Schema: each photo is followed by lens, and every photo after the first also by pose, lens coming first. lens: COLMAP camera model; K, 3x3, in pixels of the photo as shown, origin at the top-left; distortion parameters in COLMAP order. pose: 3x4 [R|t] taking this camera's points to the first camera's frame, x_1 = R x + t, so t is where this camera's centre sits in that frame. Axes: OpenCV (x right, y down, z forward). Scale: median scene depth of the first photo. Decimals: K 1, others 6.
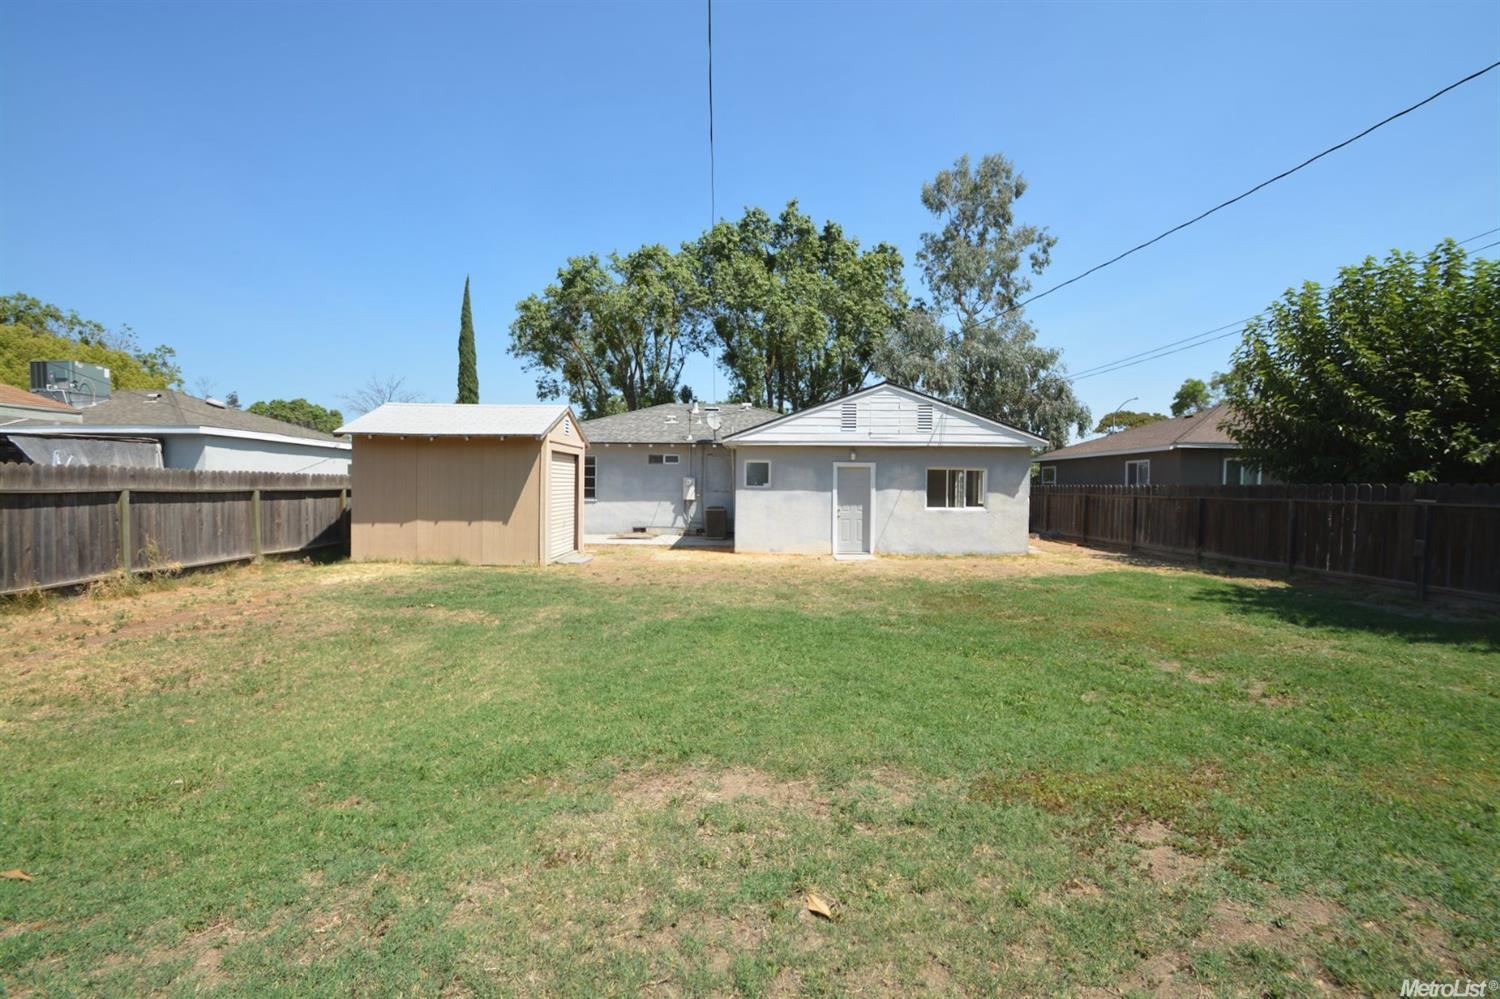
lens RADIAL K [[659.5, 0, 751.7], [0, 659.5, 510.8], [0, 0, 1]] dist [0.001603, -0.007290]
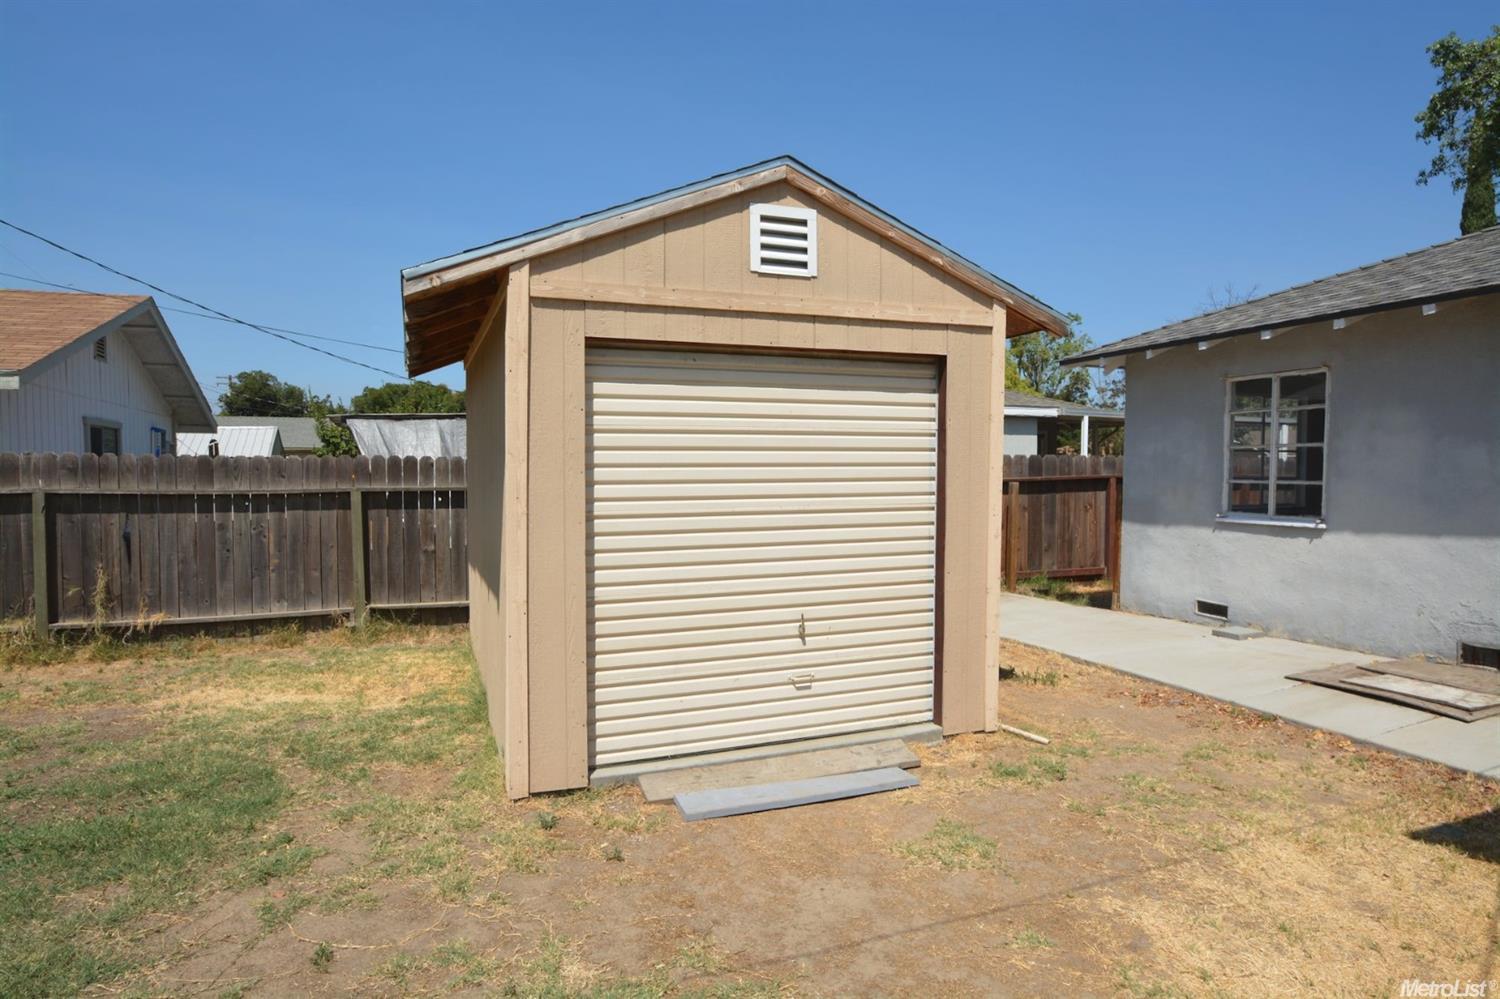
lens RADIAL K [[867.4, 0, 750.0], [0, 867.4, 499.5], [0, 0, 1]] dist [-0.013638, -0.000257]
pose [[0.364767, 0.018771, -0.930910, 0.023088], [-0.027366, 0.999581, 0.009433, -0.030033], [0.930697, 0.022034, 0.365127, 0.790149]]
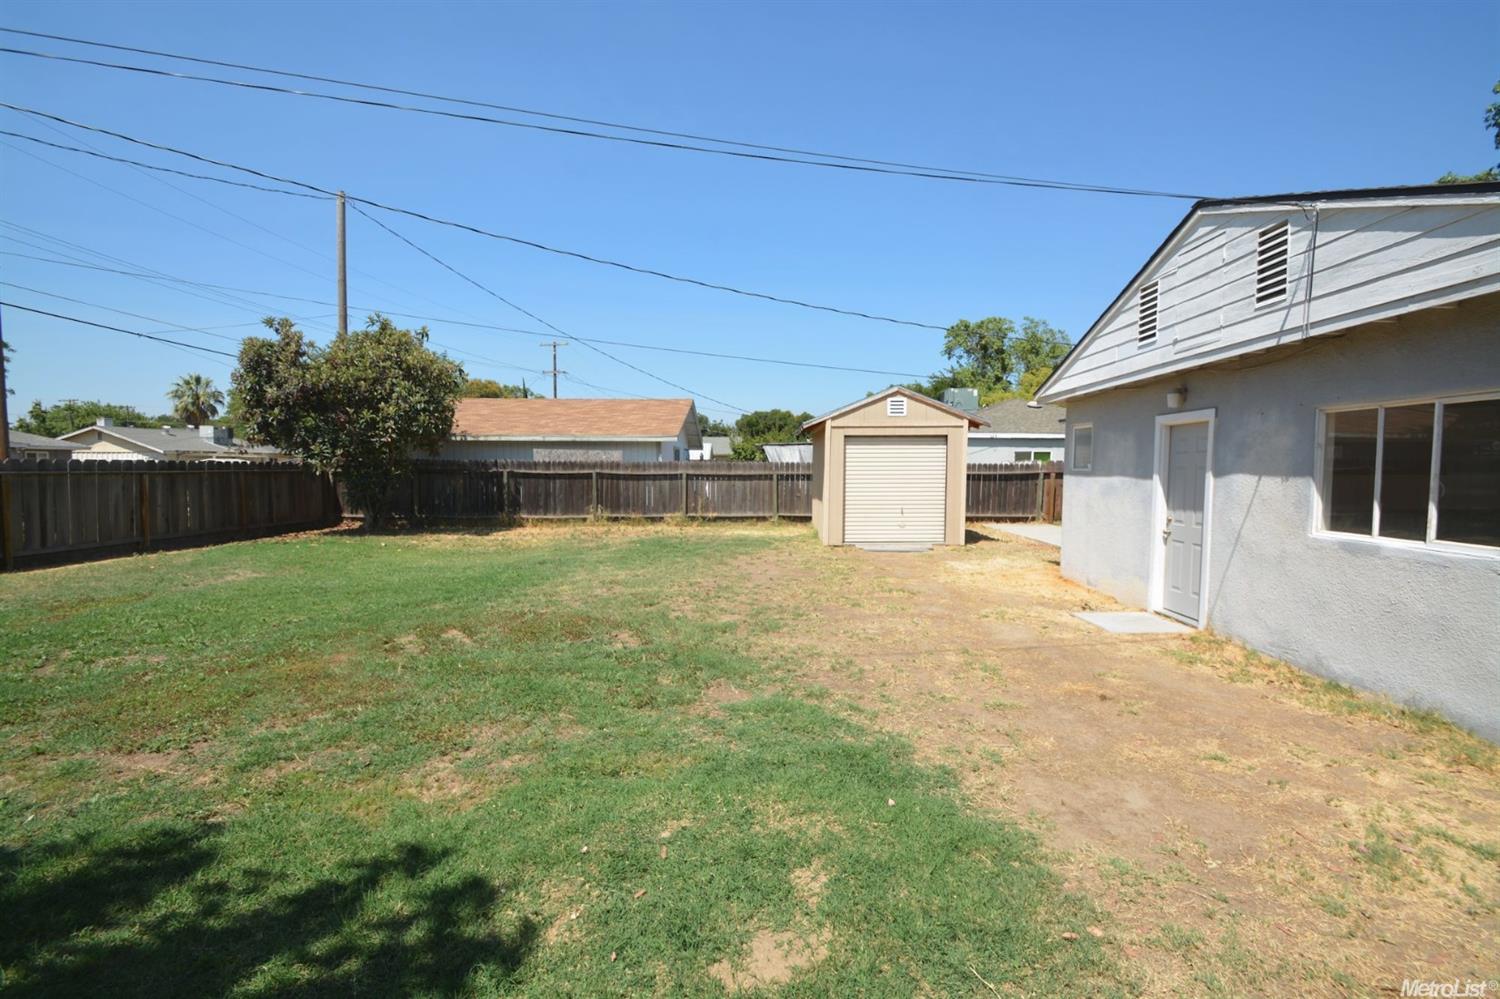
lens RADIAL K [[651.9, 0, 753.2], [0, 651.9, 509.0], [0, 0, 1]] dist [0.018484, -0.015082]
pose [[-0.013539, 0.053881, -0.998456, 0.606734], [-0.036988, 0.997837, 0.054349, -0.023237], [0.999224, 0.037666, -0.011516, 0.735531]]
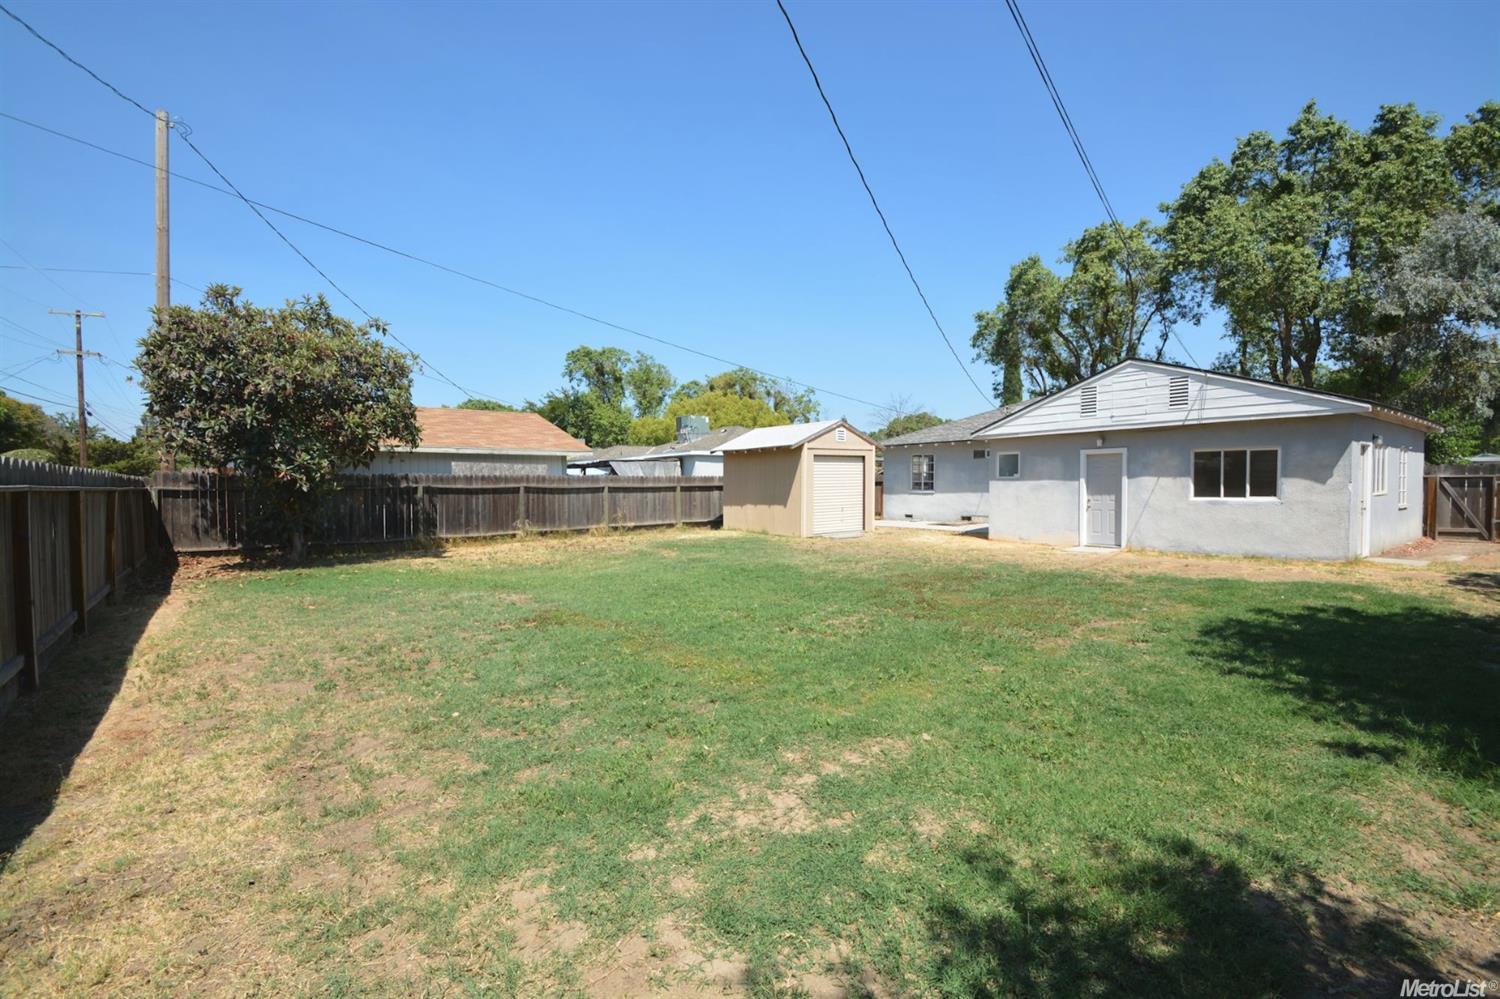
lens RADIAL K [[651.9, 0, 753.2], [0, 651.9, 509.0], [0, 0, 1]] dist [0.018484, -0.015082]
pose [[0.622828, 0.014950, -0.782216, 0.581803], [-0.012113, 0.999882, 0.009465, 0.008953], [0.782265, 0.003580, 0.622936, 0.038941]]
